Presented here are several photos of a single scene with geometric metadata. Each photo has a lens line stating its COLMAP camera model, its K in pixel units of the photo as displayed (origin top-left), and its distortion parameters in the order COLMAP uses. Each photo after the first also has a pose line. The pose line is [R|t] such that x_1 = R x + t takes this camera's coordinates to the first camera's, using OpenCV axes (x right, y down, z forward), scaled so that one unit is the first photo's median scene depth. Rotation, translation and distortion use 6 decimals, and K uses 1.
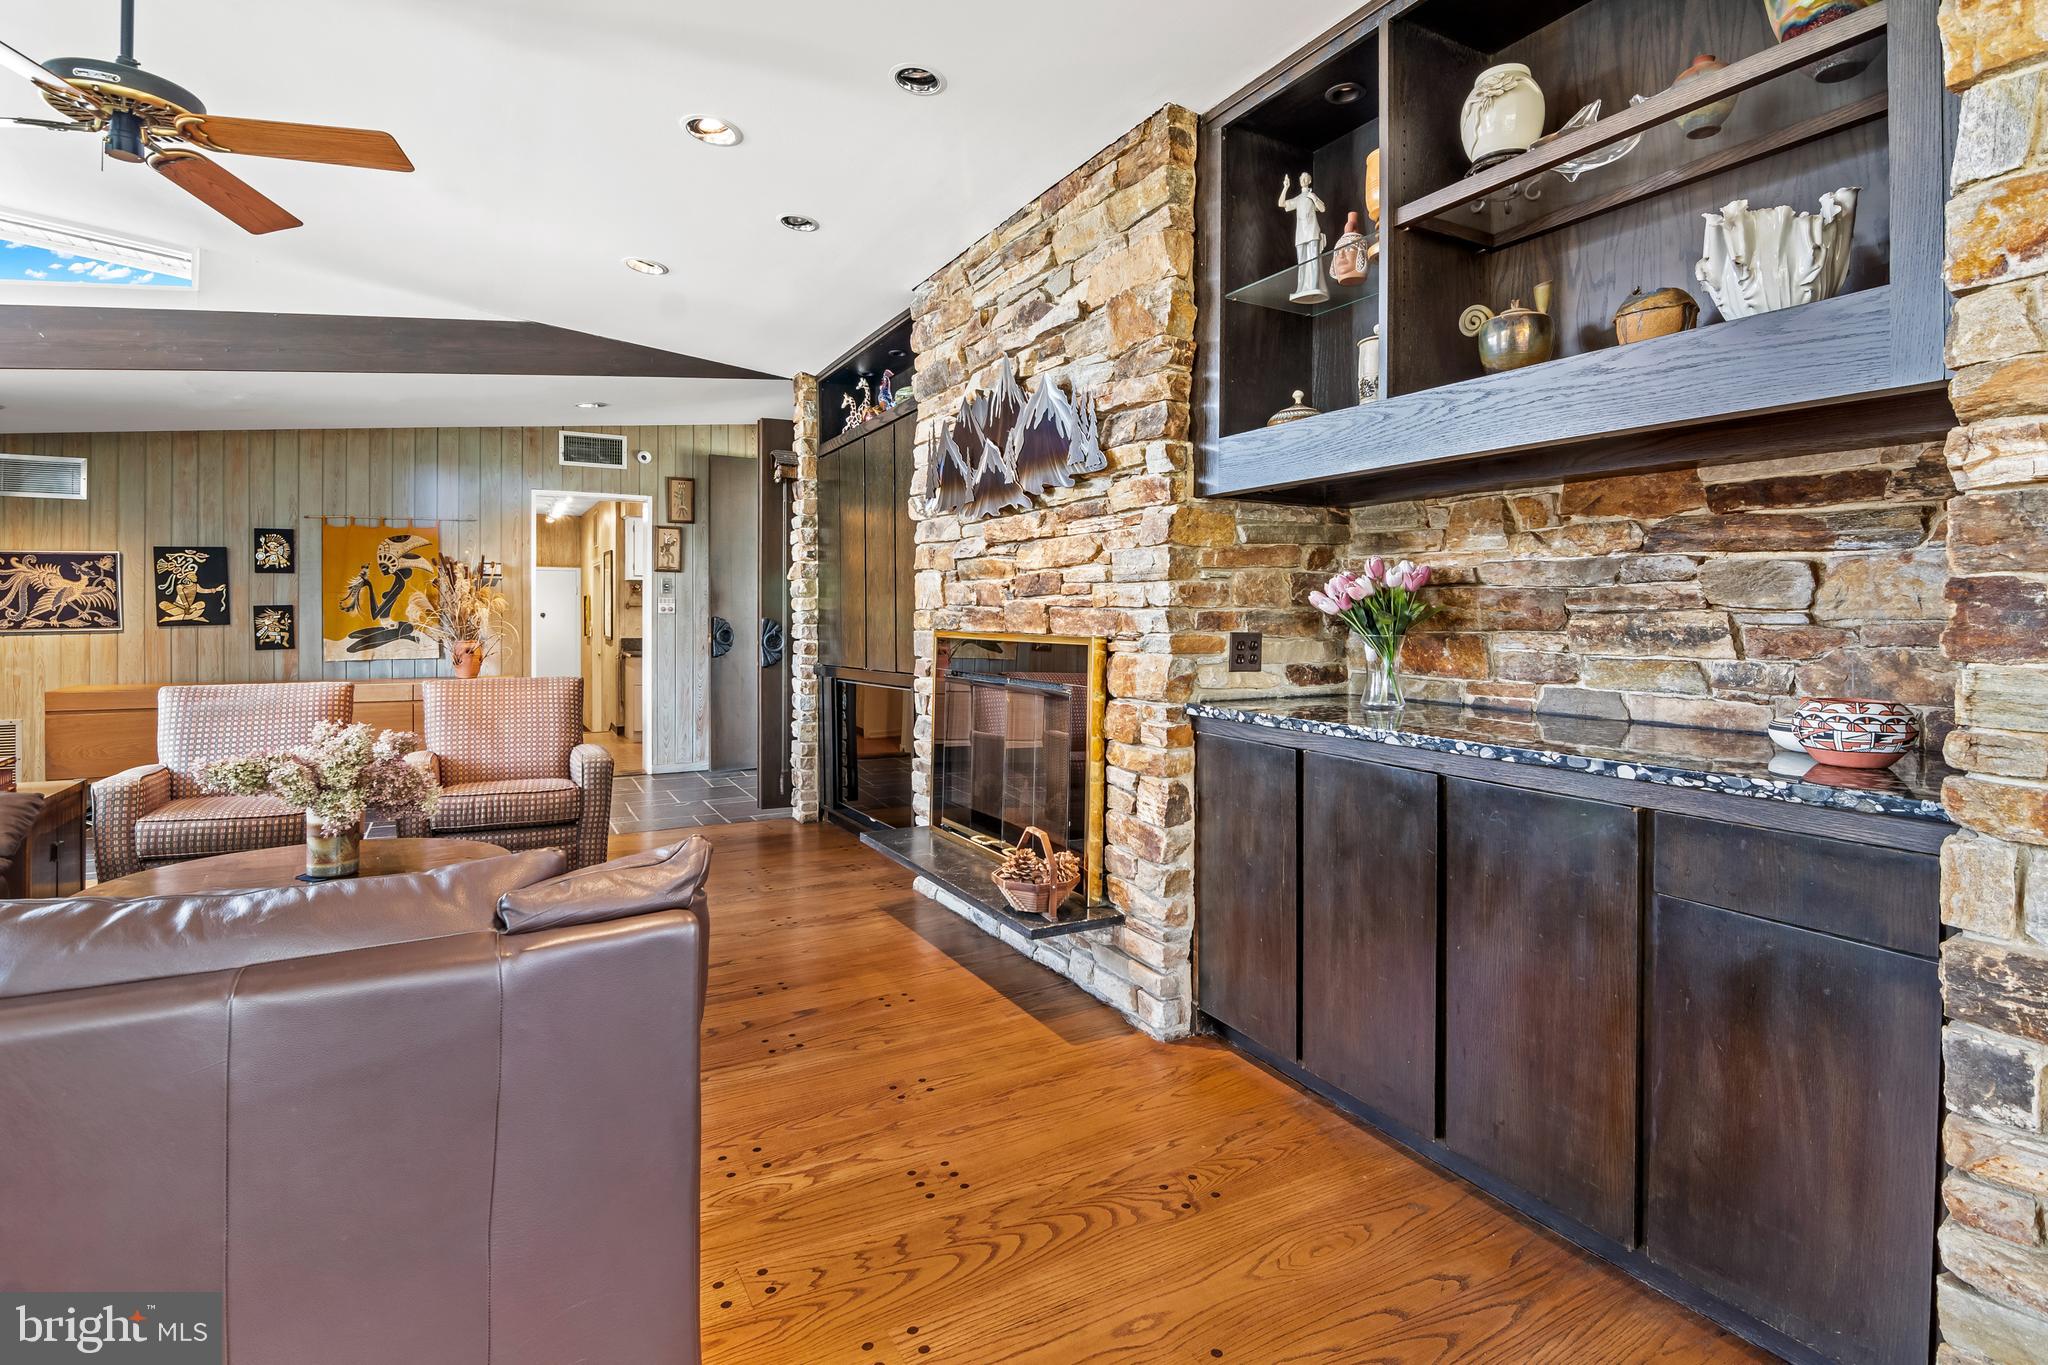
lens RADIAL K [[1001.8, 0, 1022.5], [0, 1001.8, 598.4], [0, 0, 1]] dist [-0.010586, -0.001446]
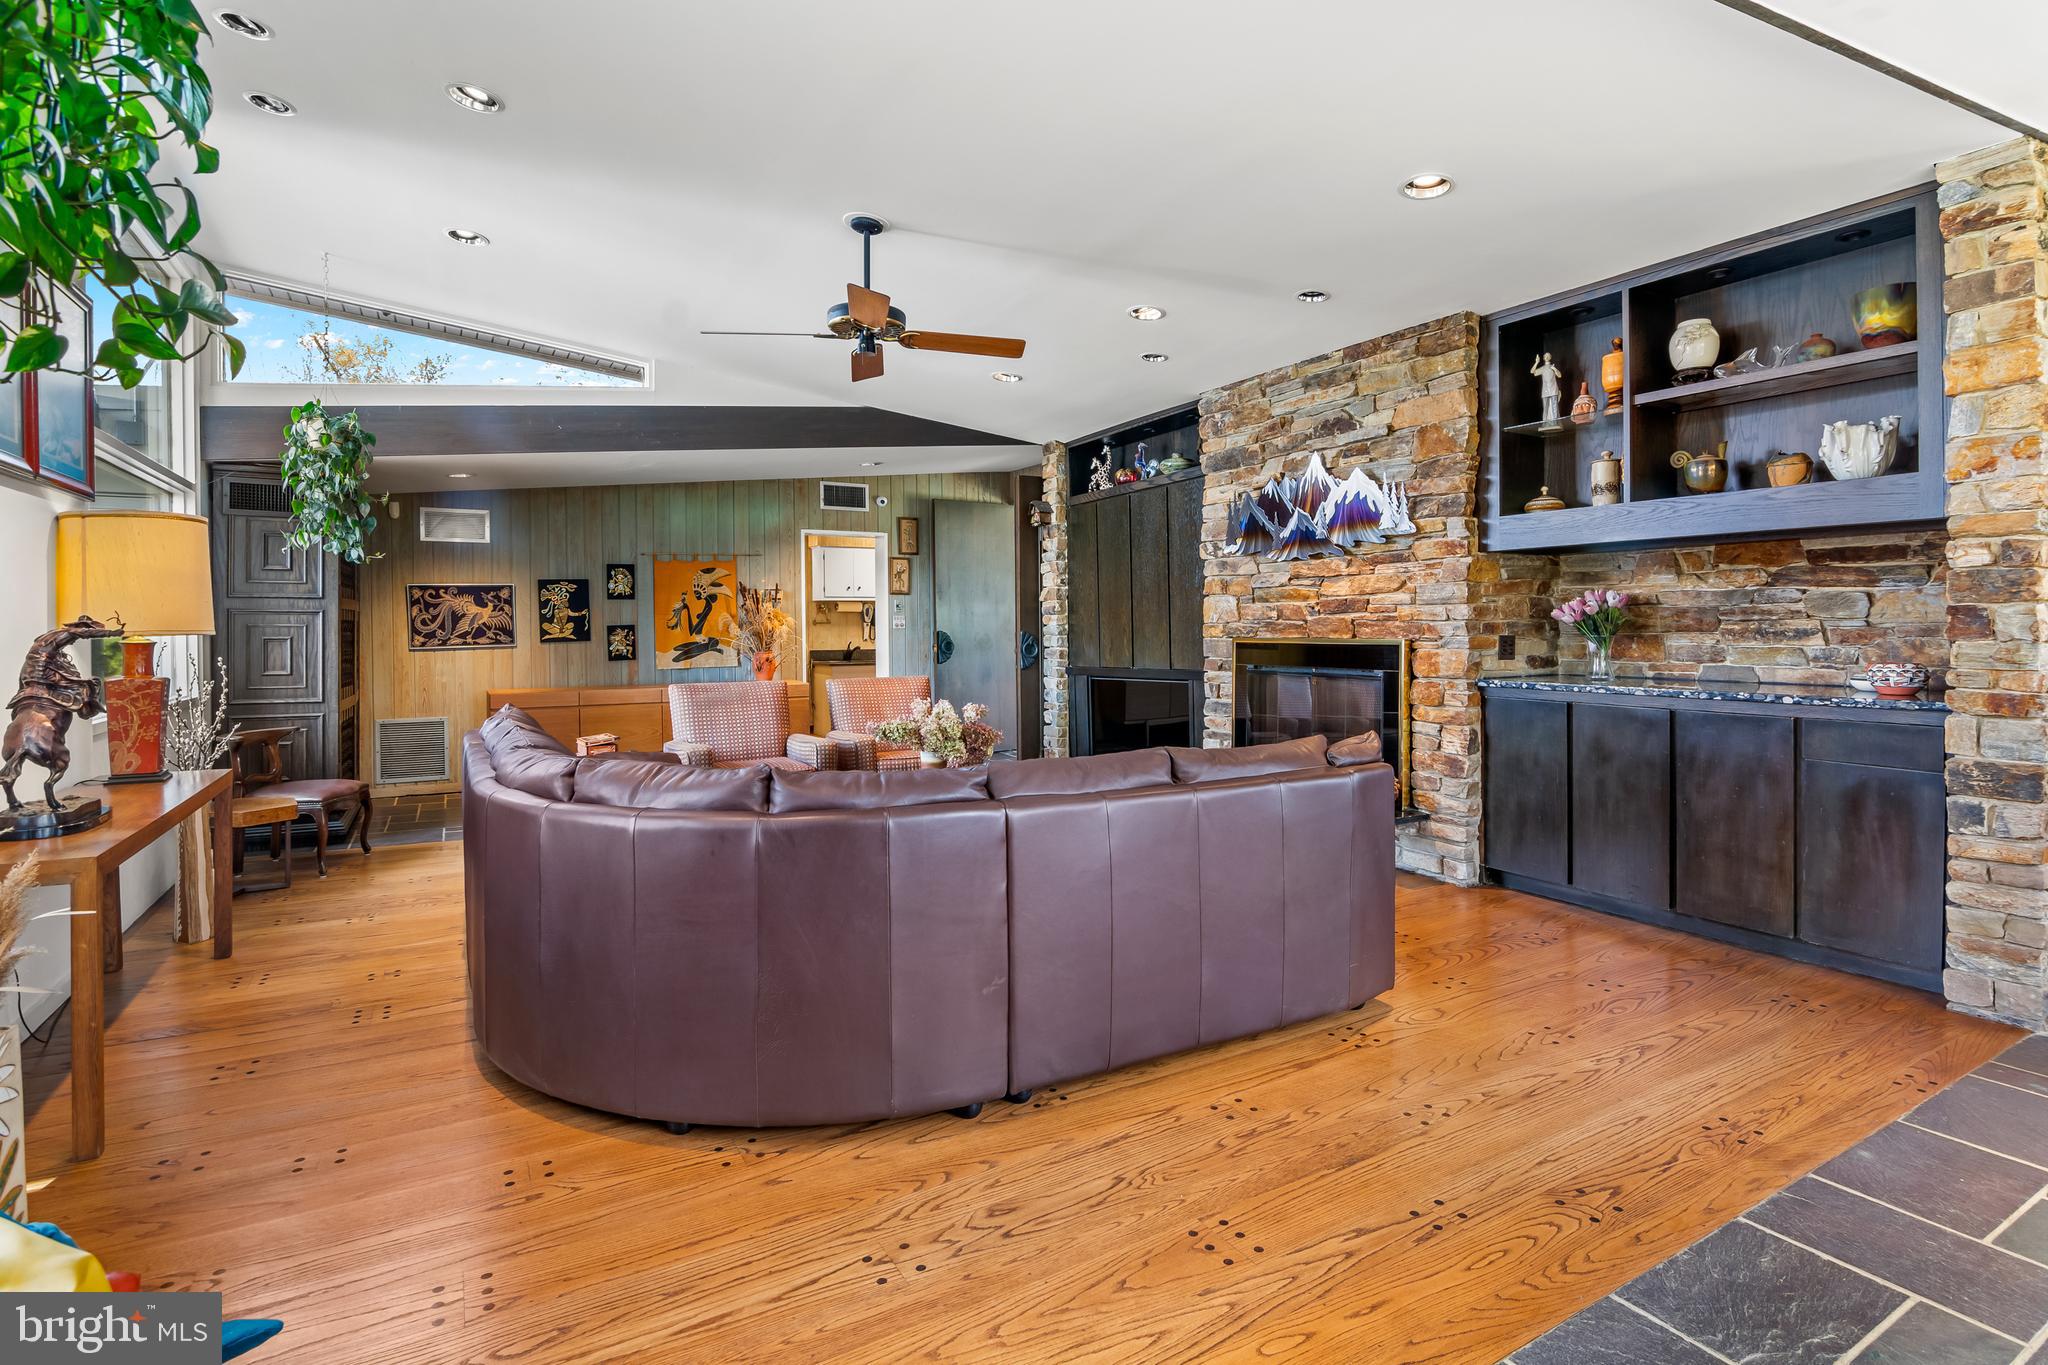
lens RADIAL K [[995.6, 0, 1028.2], [0, 995.6, 612.9], [0, 0, 1]] dist [-0.011988, -0.001798]
pose [[0.999670, -0.009964, 0.023683, -0.599098], [0.009917, 0.999949, 0.002095, -0.013239], [-0.023703, -0.001860, 0.999717, -0.590099]]
